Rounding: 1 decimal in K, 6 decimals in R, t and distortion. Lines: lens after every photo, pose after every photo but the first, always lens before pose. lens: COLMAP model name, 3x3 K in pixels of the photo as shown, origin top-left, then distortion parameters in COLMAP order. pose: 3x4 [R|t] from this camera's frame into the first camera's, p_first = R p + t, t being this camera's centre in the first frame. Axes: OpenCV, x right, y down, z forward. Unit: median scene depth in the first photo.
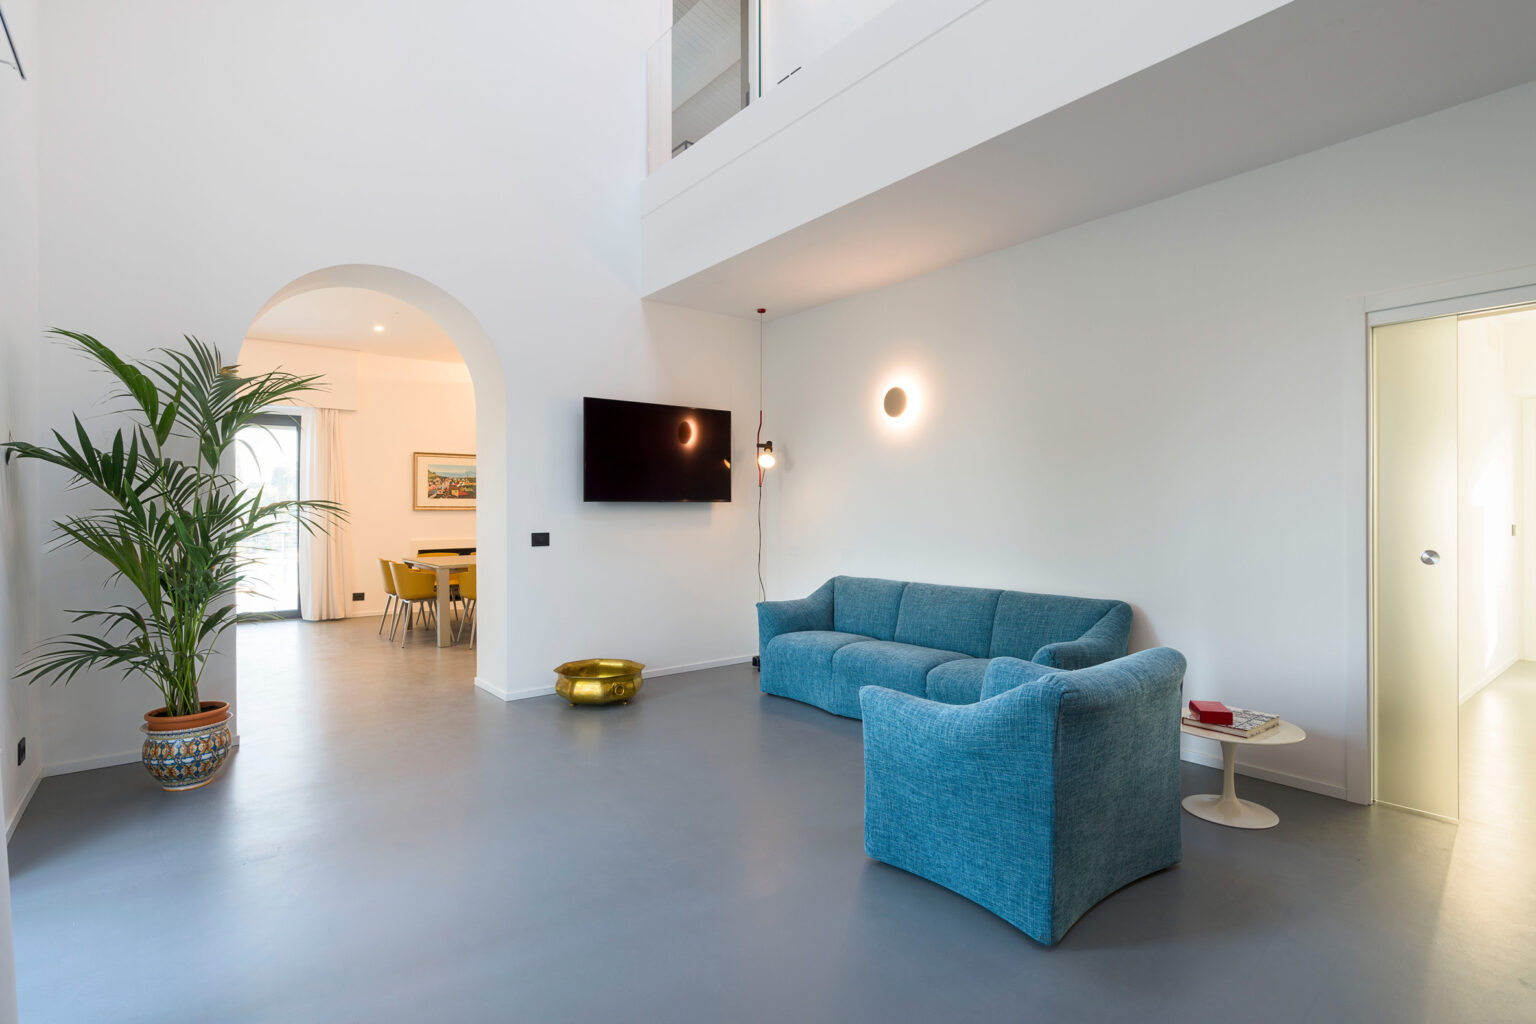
lens RADIAL K [[746.0, 0, 768.0], [0, 746.0, 512.0], [0, 0, 1]] dist [-0.005689, -0.000267]
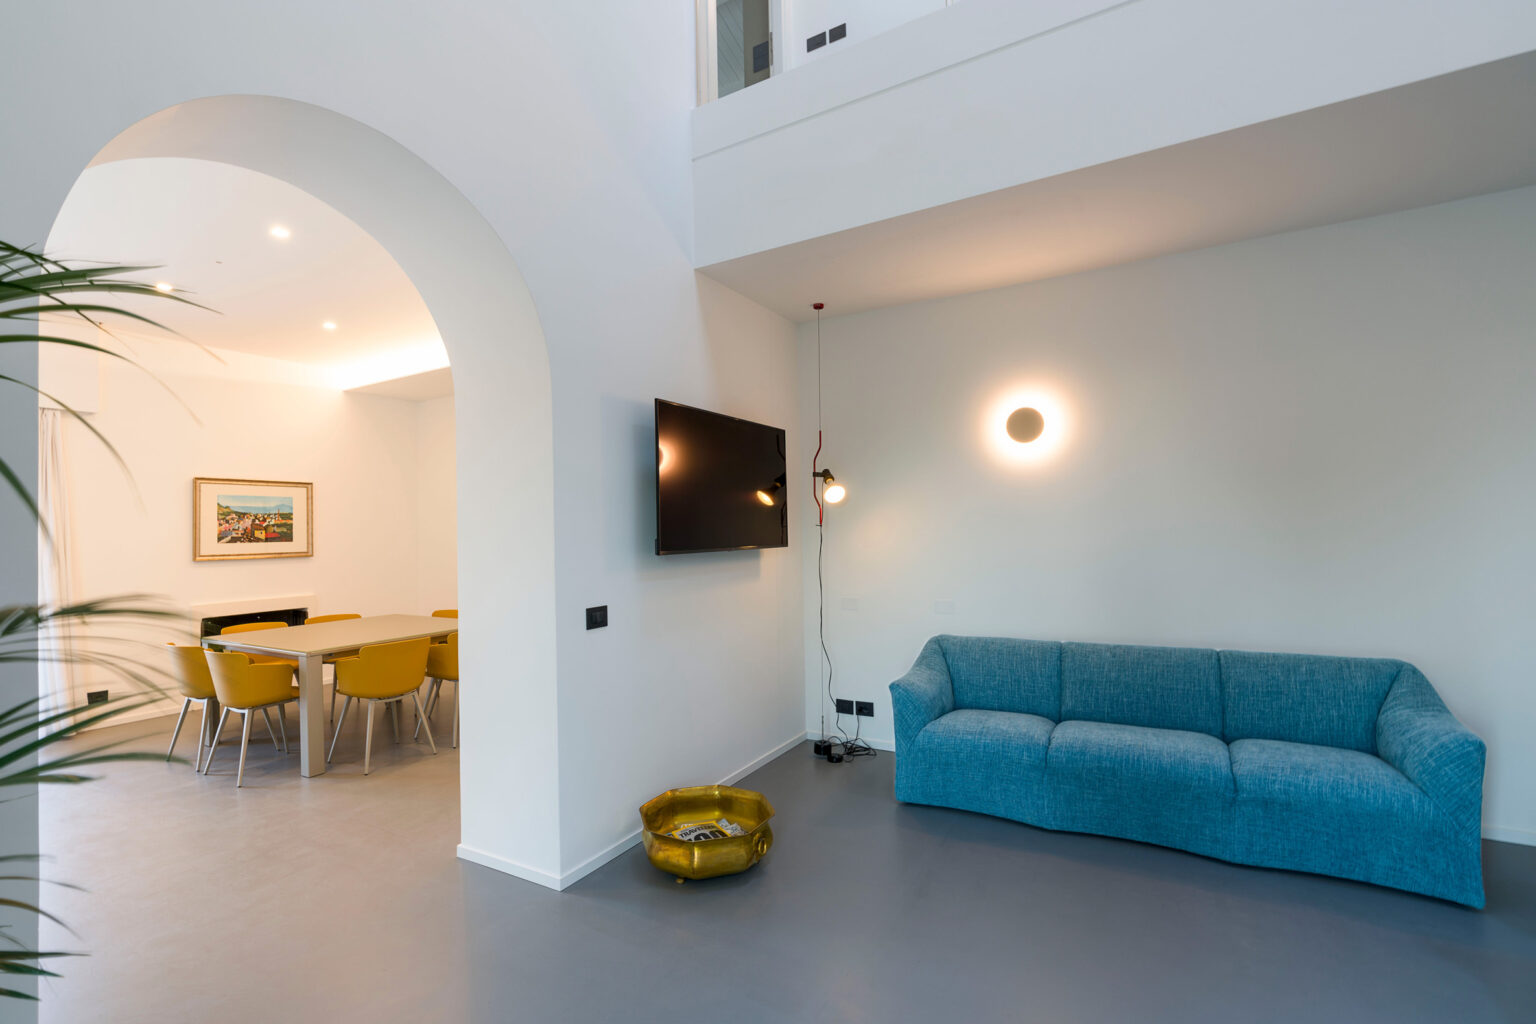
lens RADIAL K [[684.8, 0, 769.9], [0, 684.8, 516.4], [0, 0, 1]] dist [-0.004559, -0.000311]
pose [[0.931762, -0.010051, 0.362931, -0.286892], [0.020241, 0.999500, -0.024284, -0.024481], [-0.362505, 0.029973, 0.931500, 0.299617]]
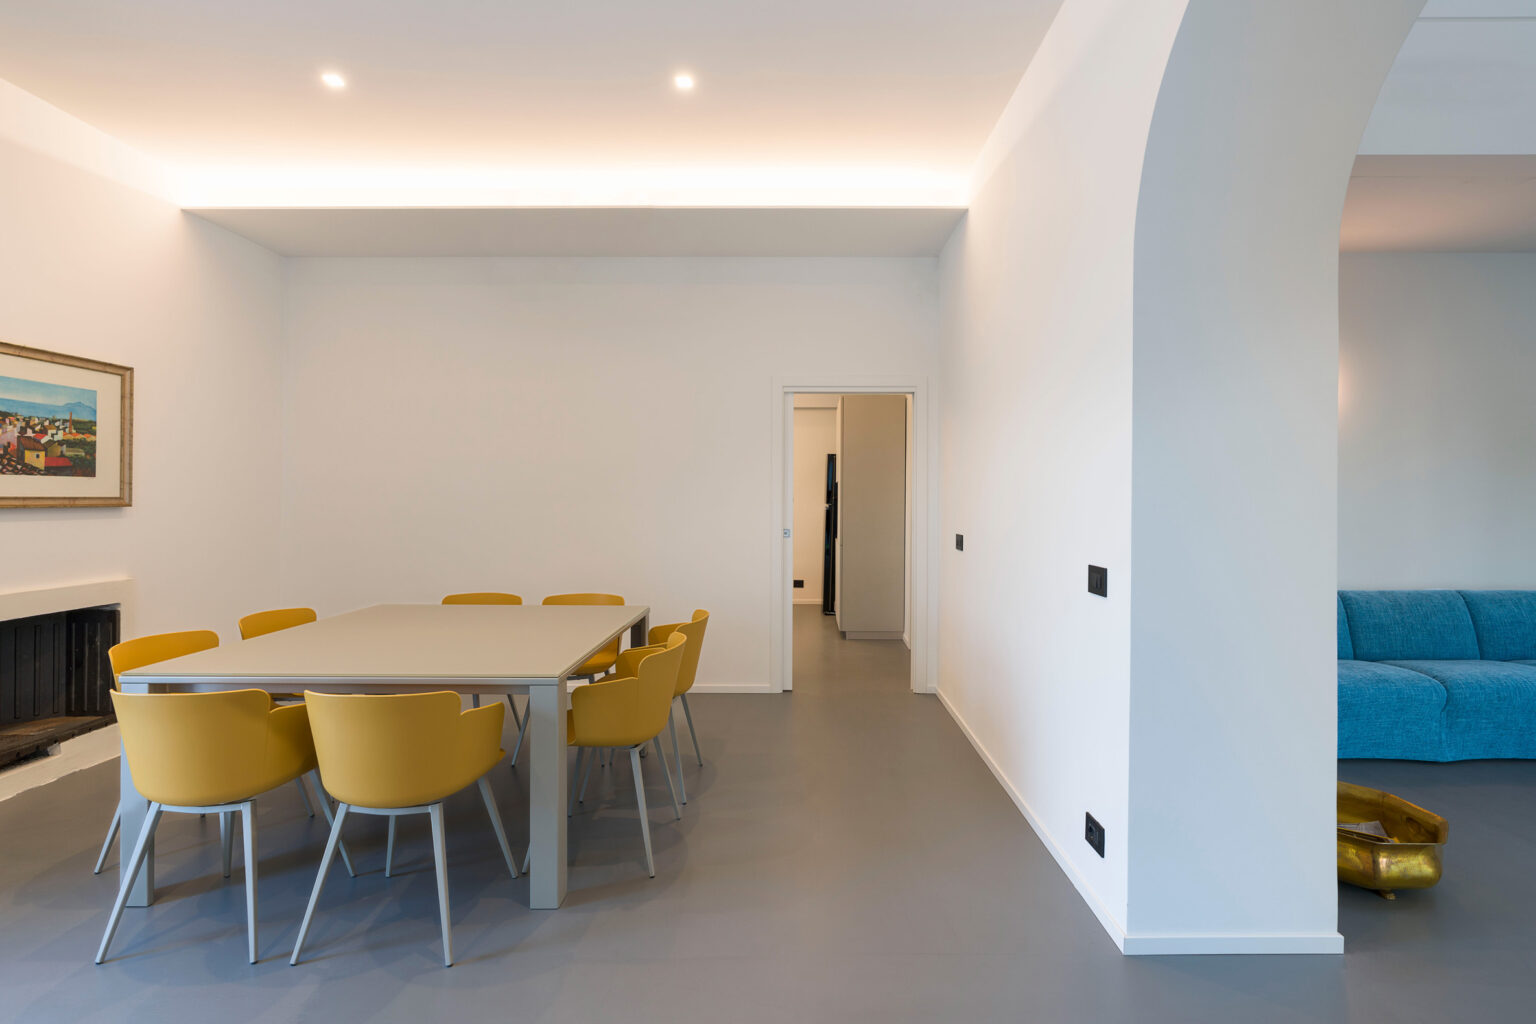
lens RADIAL K [[692.1, 0, 796.9], [0, 692.1, 499.7], [0, 0, 1]] dist [0.000321, 0.000204]
pose [[0.625121, 0.001226, 0.780527, -0.642777], [-0.002686, 0.999996, 0.000580, -0.010758], [-0.780523, -0.002459, 0.625122, 0.728031]]
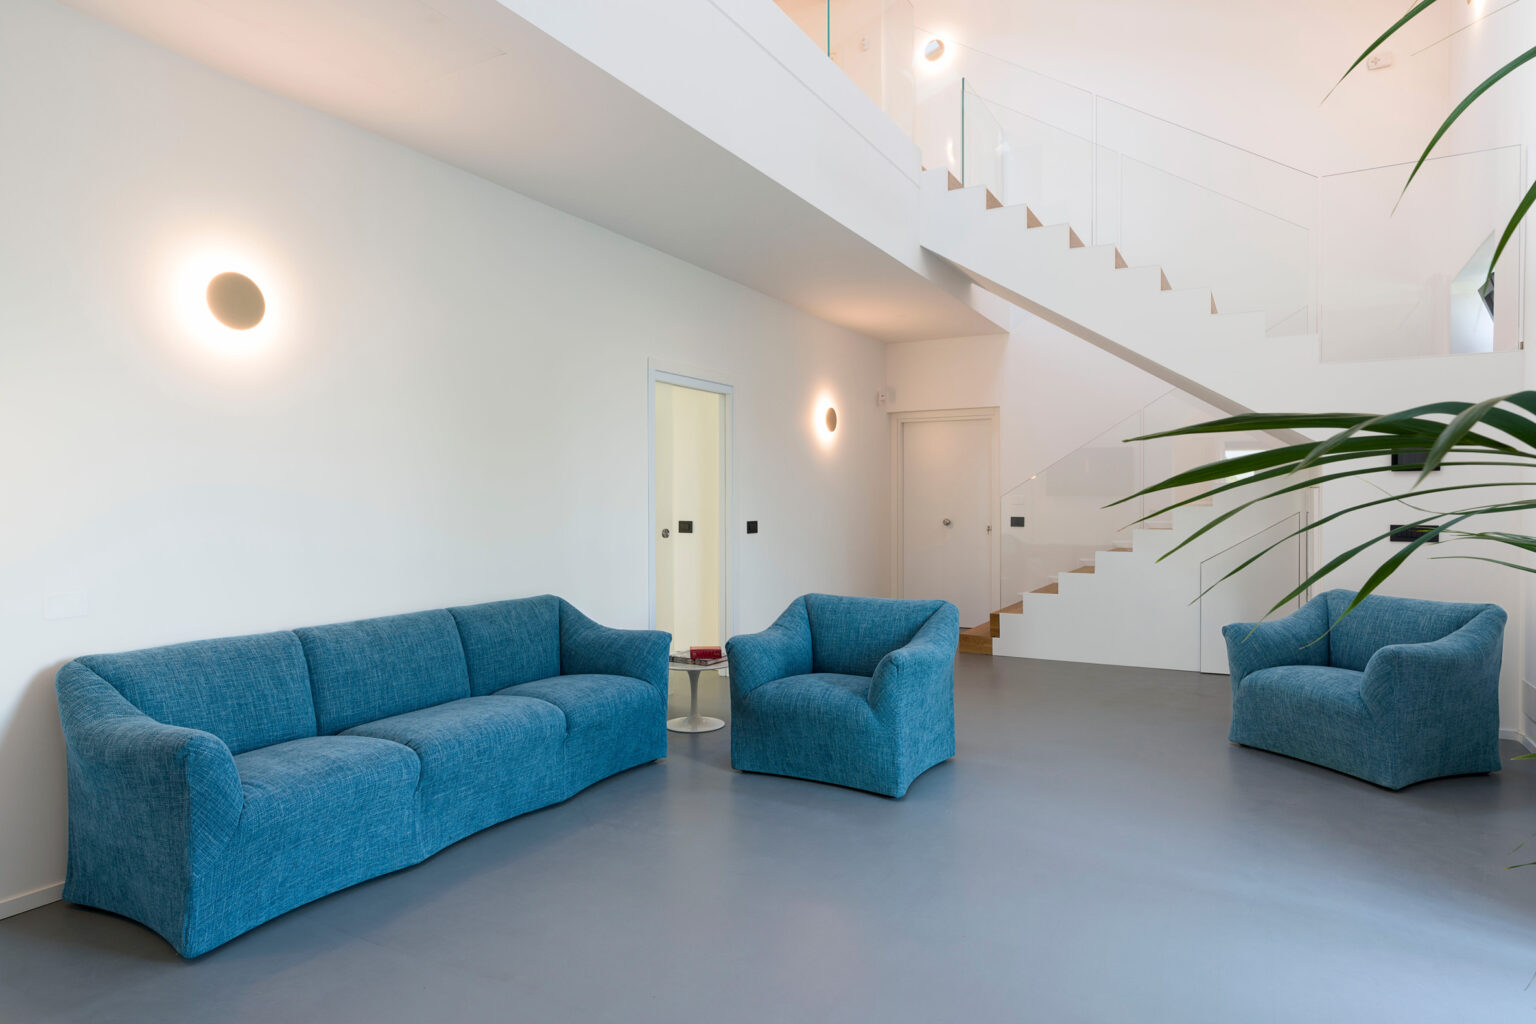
lens RADIAL K [[878.5, 0, 768.0], [0, 878.5, 512.0], [0, 0, 1]] dist [0.000091, -0.000563]
pose [[-0.370273, -0.005494, 0.928907, -0.425463], [0.006375, 0.999944, 0.008455, -0.000066], [-0.928901, 0.009053, -0.370217, 0.672840]]
